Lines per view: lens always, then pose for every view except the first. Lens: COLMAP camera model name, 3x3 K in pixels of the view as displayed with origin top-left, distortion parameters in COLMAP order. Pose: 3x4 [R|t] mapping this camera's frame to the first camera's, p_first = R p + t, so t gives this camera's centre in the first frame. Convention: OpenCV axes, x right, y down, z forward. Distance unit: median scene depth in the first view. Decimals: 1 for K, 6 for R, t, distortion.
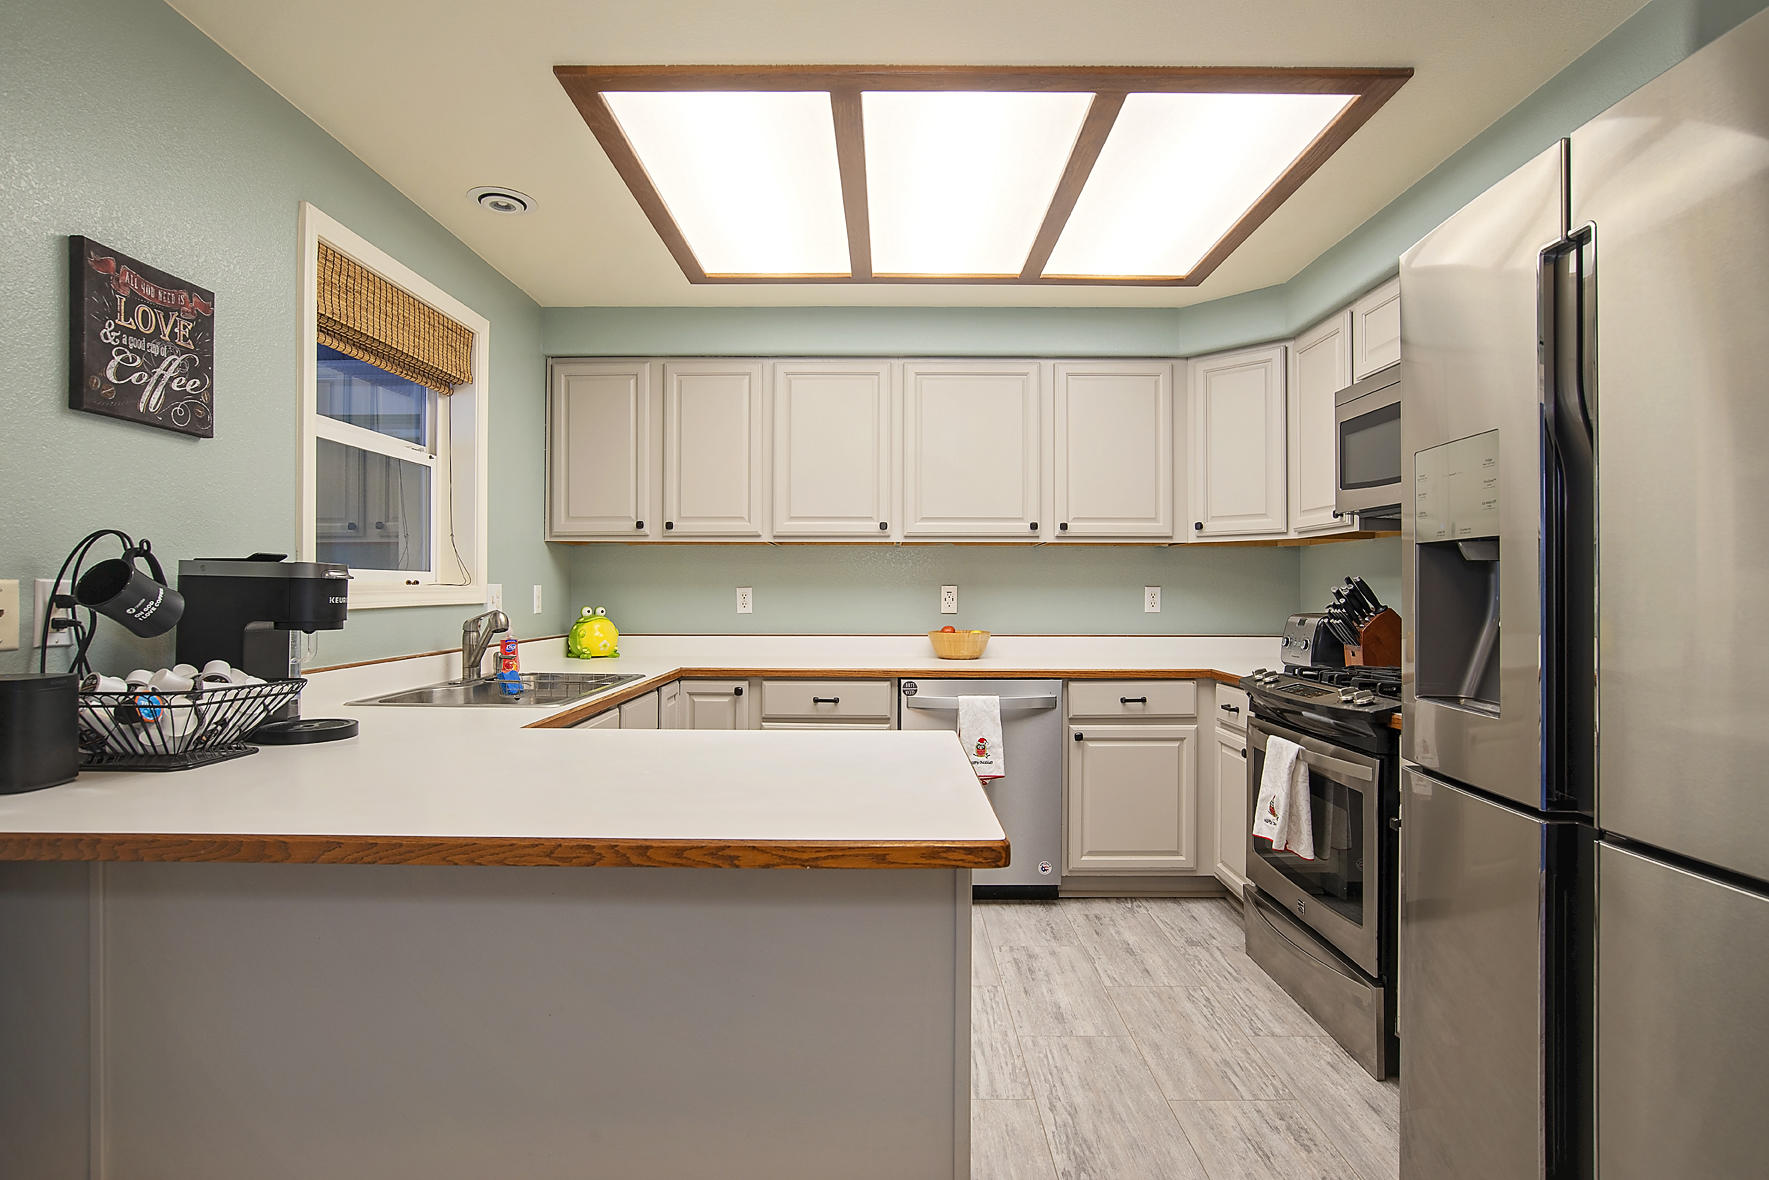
lens RADIAL K [[899.5, 0, 884.5], [0, 899.5, 590.0], [0, 0, 1]] dist [-0.047215, 0.026764]
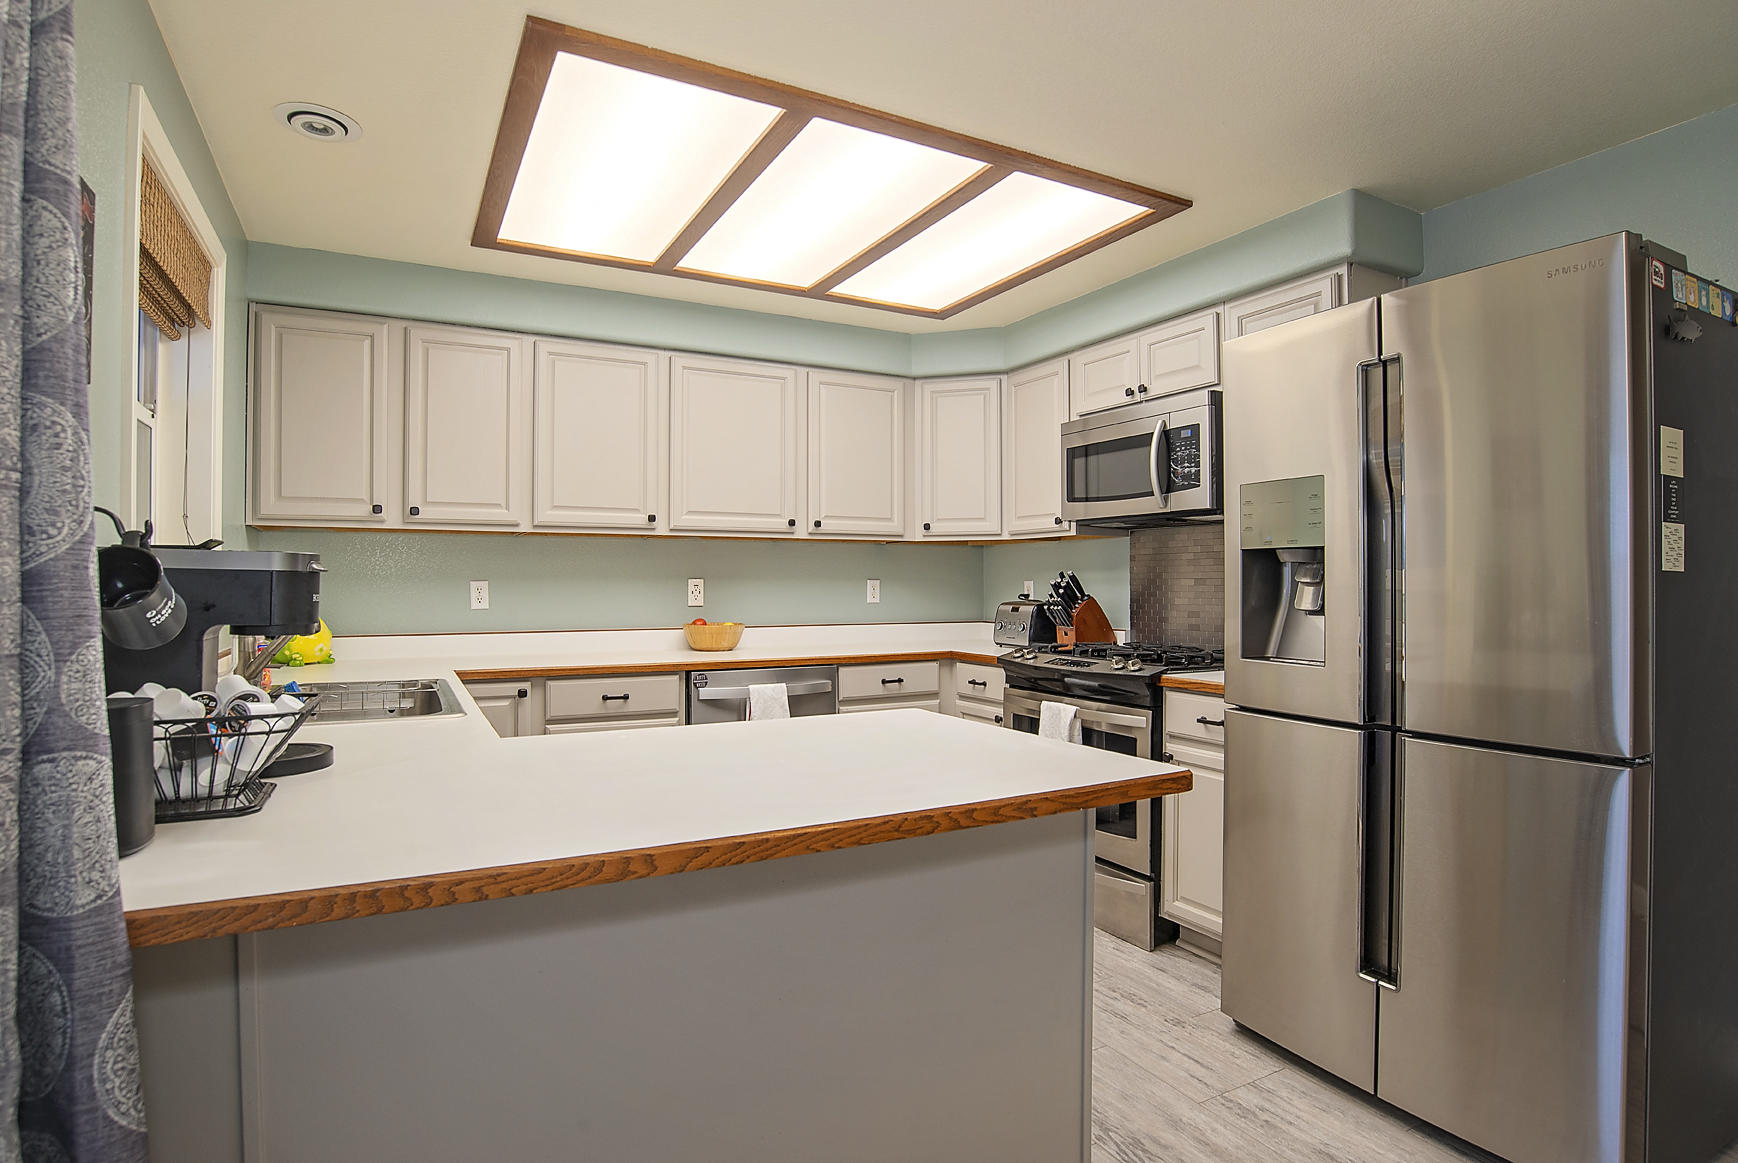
lens RADIAL K [[905.2, 0, 876.9], [0, 905.2, 582.4], [0, 0, 1]] dist [-0.068177, 0.022544]
pose [[0.877260, -0.002424, 0.480010, -0.294713], [0.002343, 0.999997, 0.000769, -0.001254], [-0.480010, 0.000450, 0.877263, 0.015939]]
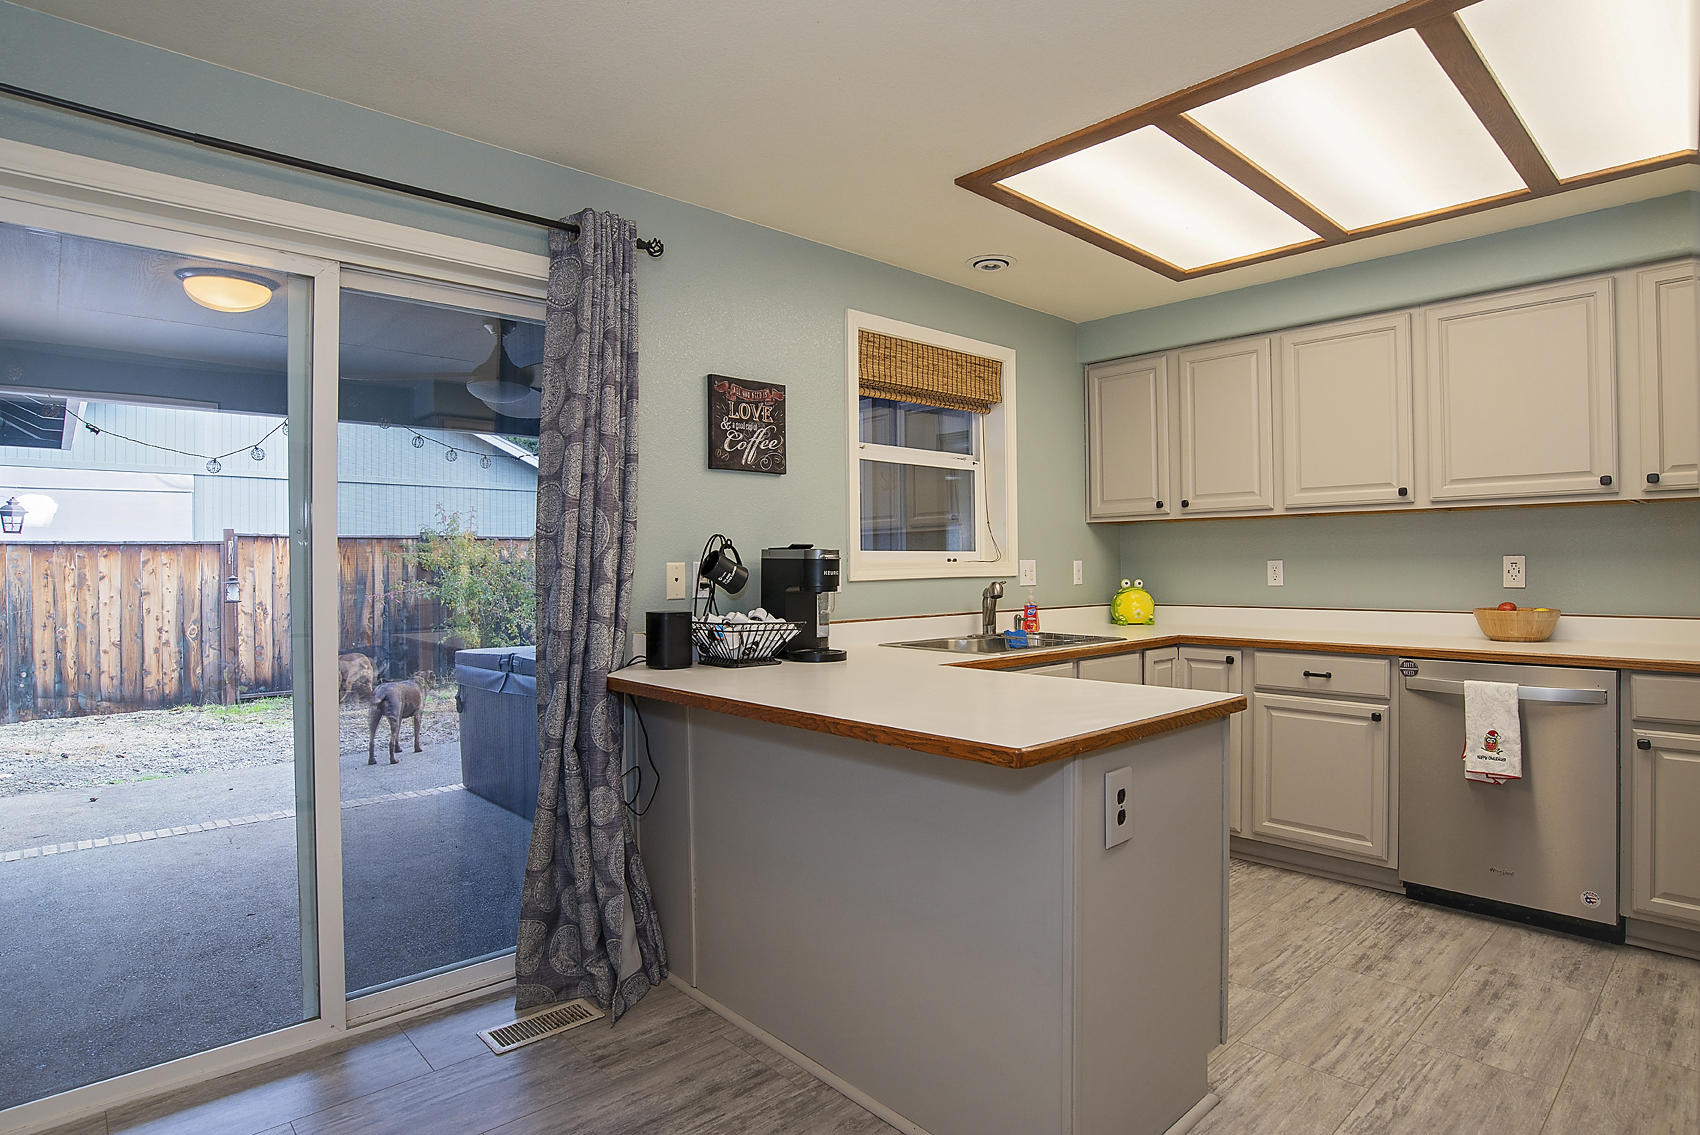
lens RADIAL K [[913.2, 0, 854.8], [0, 913.2, 562.5], [0, 0, 1]] dist [-0.073795, 0.026978]
pose [[0.686902, -0.009601, -0.726686, 0.312467], [0.008559, 0.999950, -0.005121, 0.001051], [0.726699, -0.002702, 0.686950, -0.038870]]
